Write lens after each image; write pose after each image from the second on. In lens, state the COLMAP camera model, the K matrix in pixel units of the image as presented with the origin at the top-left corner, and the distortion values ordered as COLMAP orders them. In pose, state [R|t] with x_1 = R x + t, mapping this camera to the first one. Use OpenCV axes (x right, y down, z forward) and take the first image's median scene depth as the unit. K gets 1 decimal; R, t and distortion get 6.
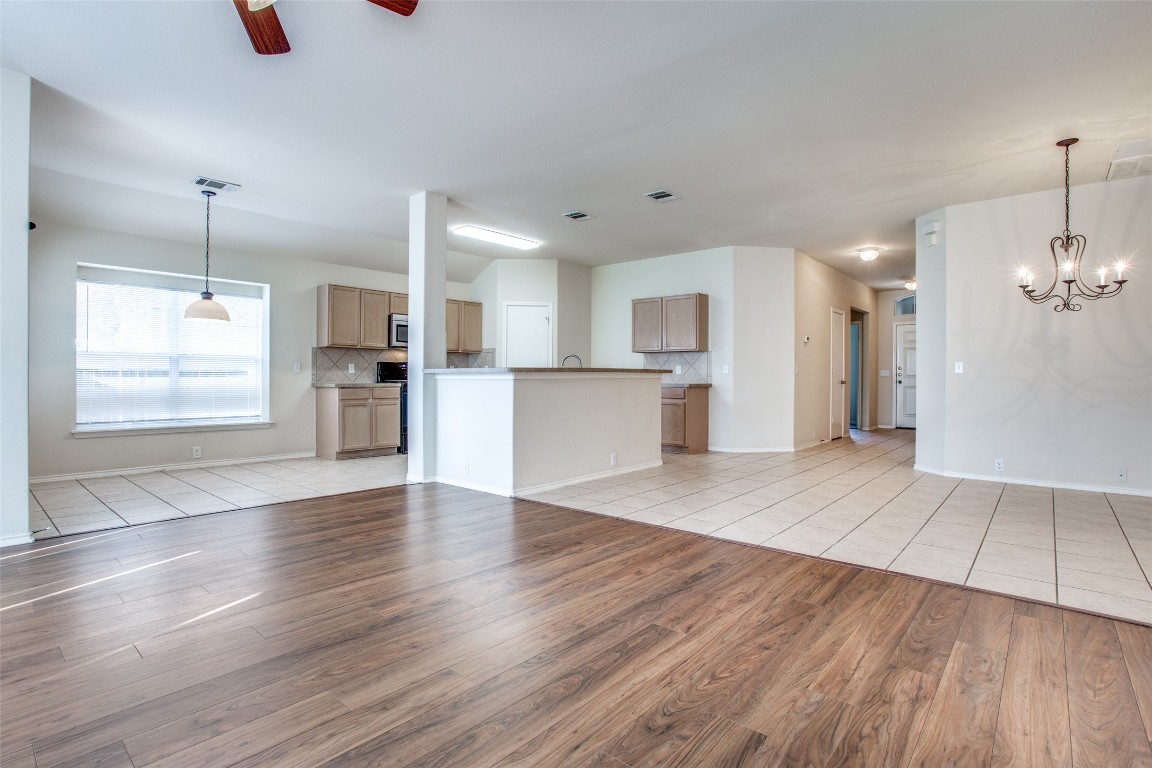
lens RADIAL K [[562.8, 0, 576.6], [0, 562.8, 382.2], [0, 0, 1]] dist [-0.047052, 0.016515]
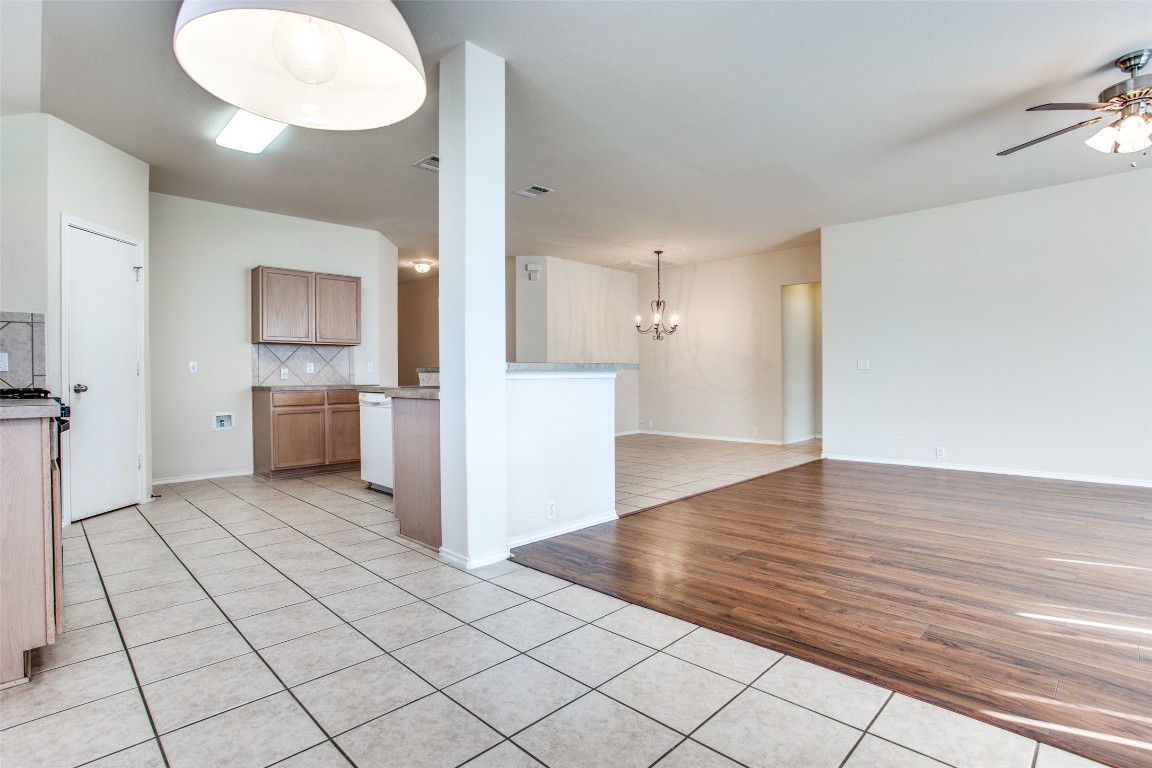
lens RADIAL K [[562.8, 0, 562.4], [0, 562.8, 385.8], [0, 0, 1]] dist [-0.047052, 0.016515]
pose [[0.090043, -0.020189, 0.995733, -1.353822], [0.016737, 0.999684, 0.018755, -0.012824], [-0.995797, 0.014976, 0.090353, 1.422722]]
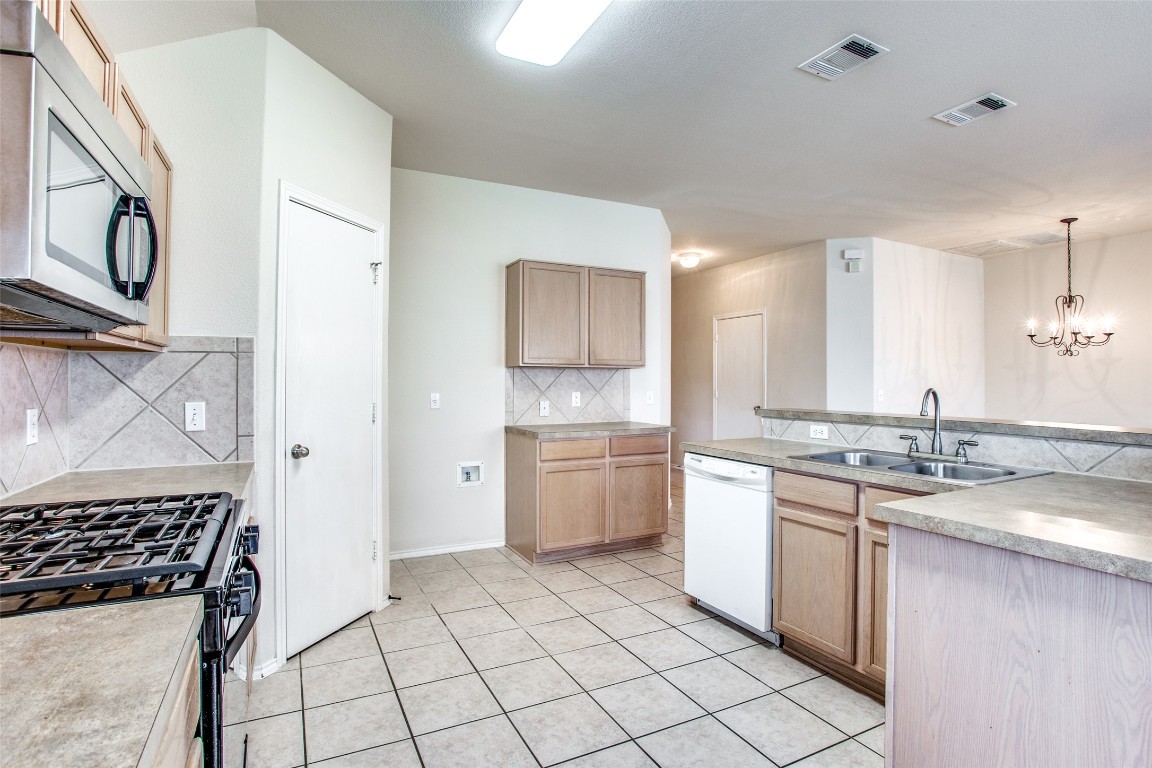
lens RADIAL K [[562.8, 0, 570.1], [0, 562.8, 382.4], [0, 0, 1]] dist [-0.047052, 0.016515]
pose [[0.370570, -0.006638, 0.928781, -0.832003], [0.006480, 0.999969, 0.004561, -0.101751], [-0.928782, 0.004328, 0.370602, 1.947919]]
